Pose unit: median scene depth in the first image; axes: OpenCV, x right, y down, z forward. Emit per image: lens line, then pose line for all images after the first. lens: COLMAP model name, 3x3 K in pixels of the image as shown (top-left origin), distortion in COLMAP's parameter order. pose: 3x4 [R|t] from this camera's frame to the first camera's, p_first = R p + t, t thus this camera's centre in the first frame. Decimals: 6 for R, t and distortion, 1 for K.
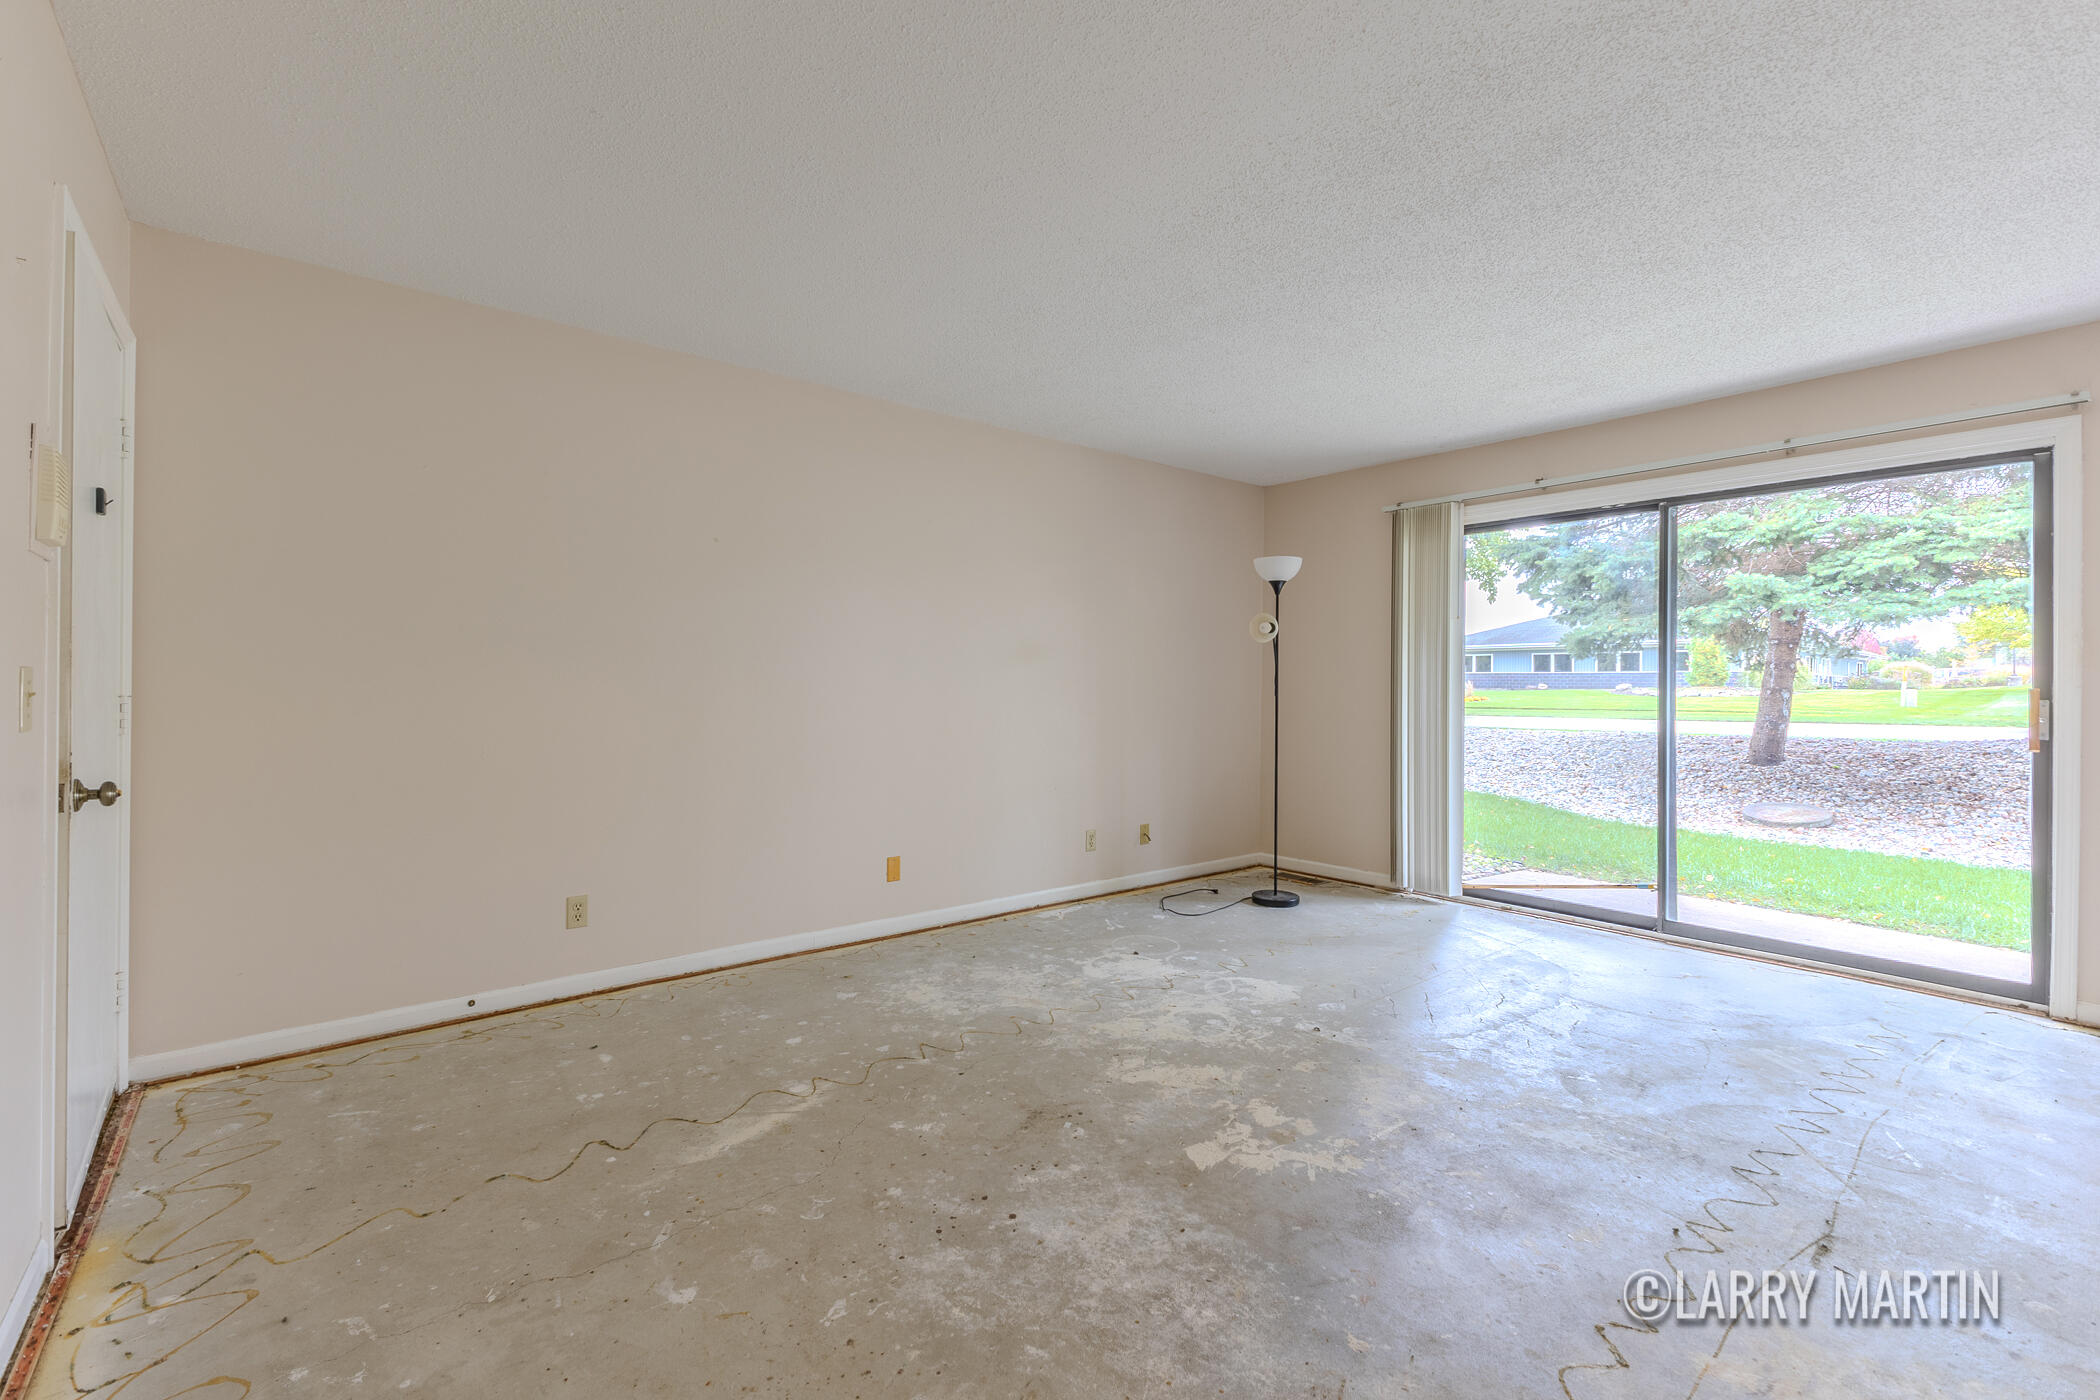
lens RADIAL K [[898.3, 0, 1054.0], [0, 898.3, 689.3], [0, 0, 1]] dist [0.005561, -0.000051]
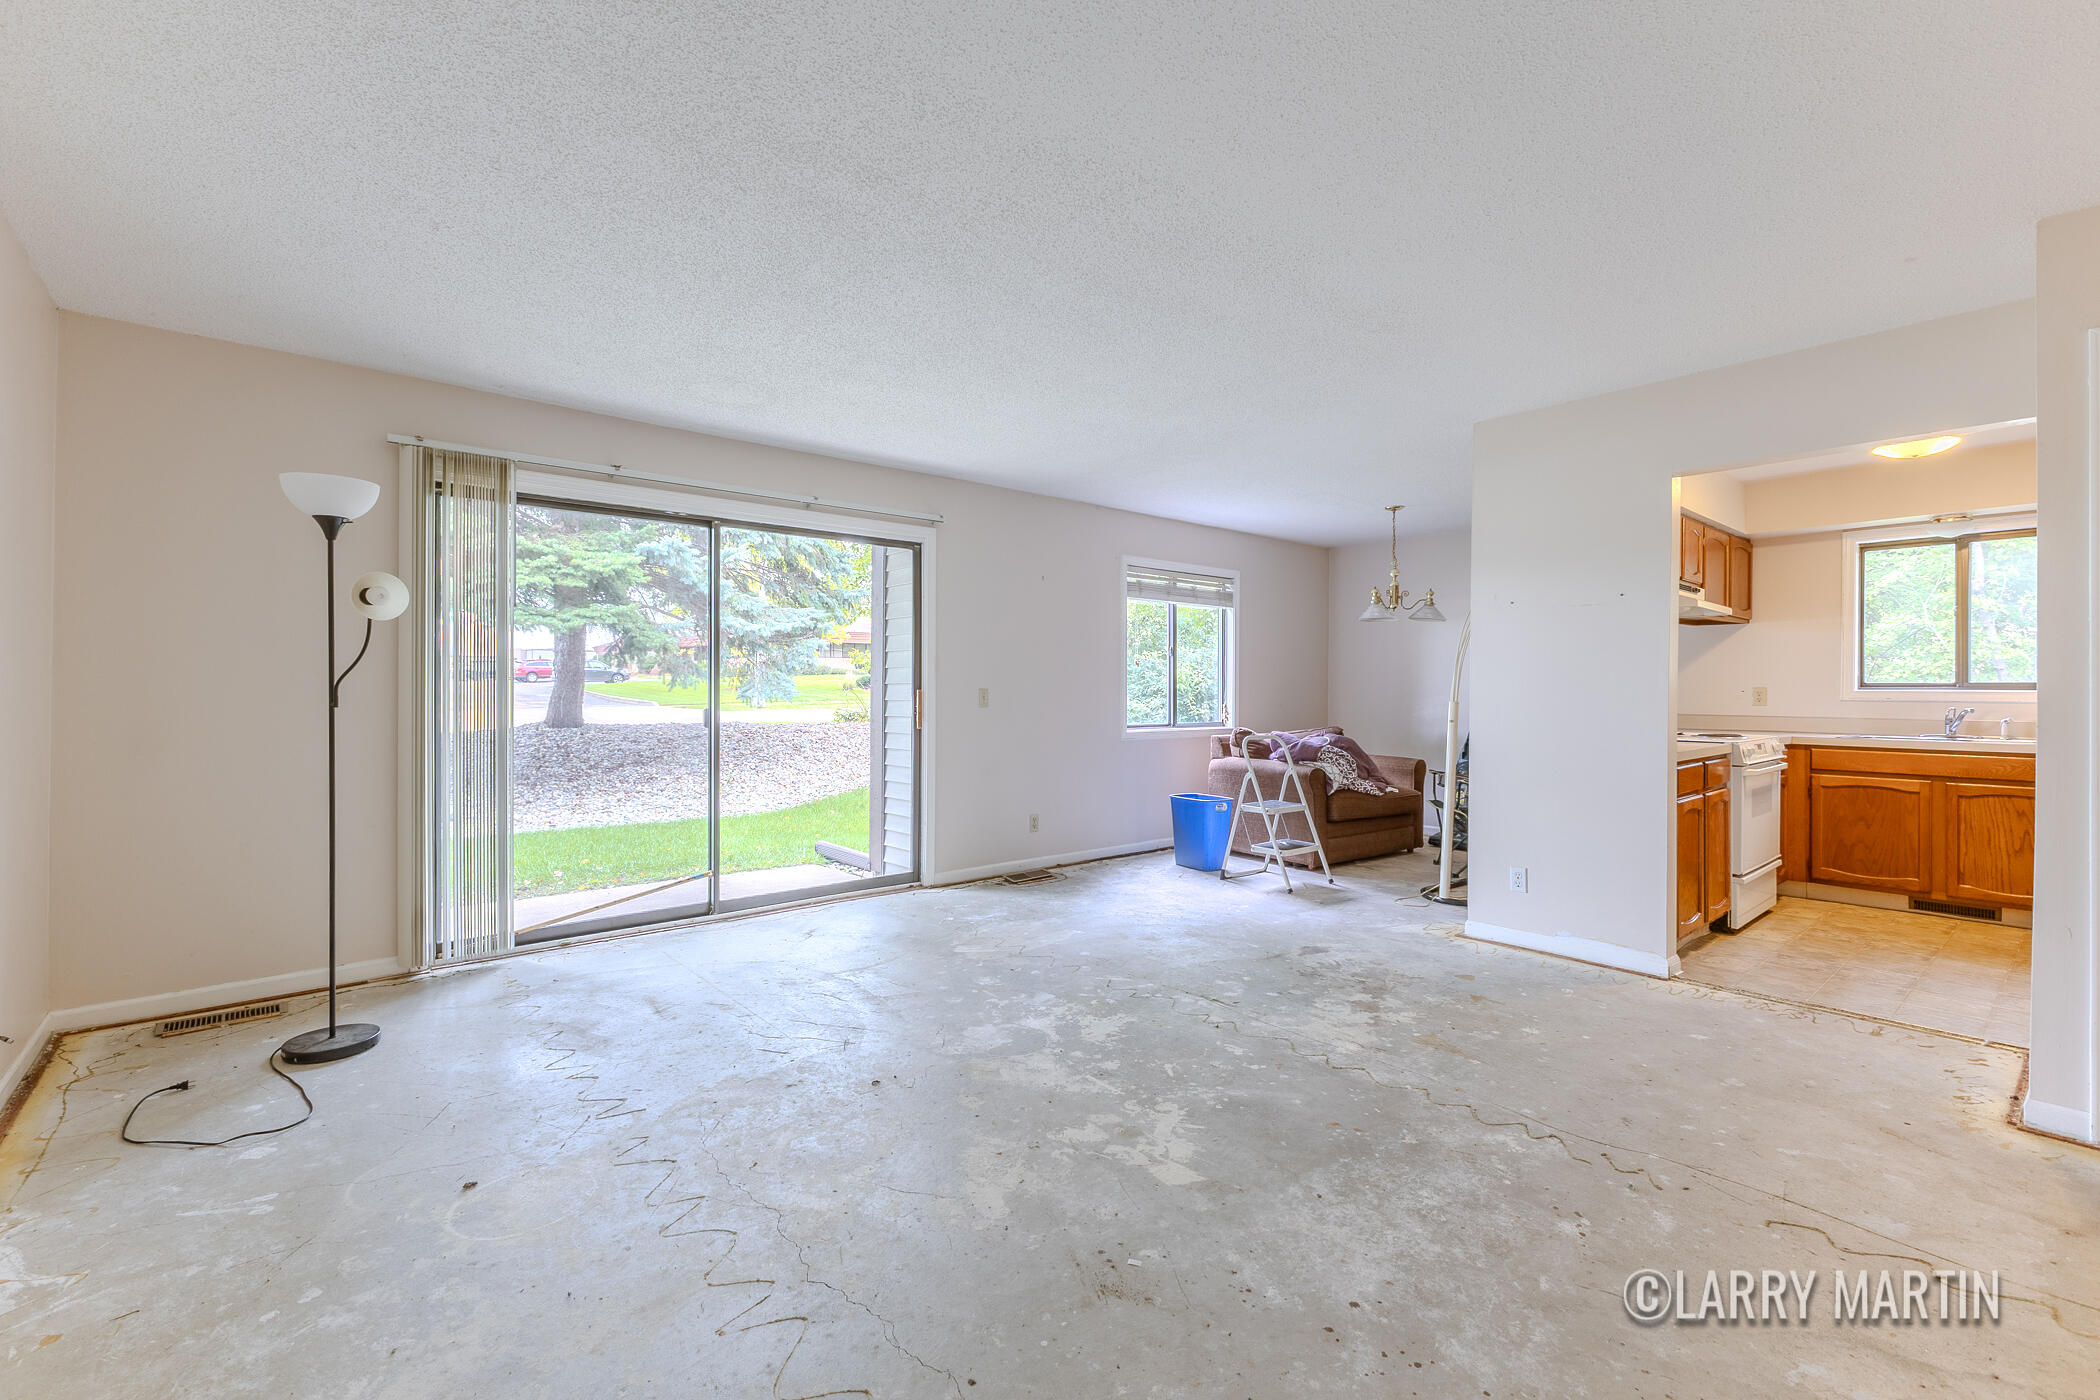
lens RADIAL K [[898.3, 0, 1054.0], [0, 898.3, 689.3], [0, 0, 1]] dist [0.005561, -0.000051]
pose [[-0.013431, -0.005676, 0.999894, -0.548335], [0.003440, 0.999978, 0.005723, -0.009761], [-0.999904, 0.003517, -0.013411, 0.782319]]
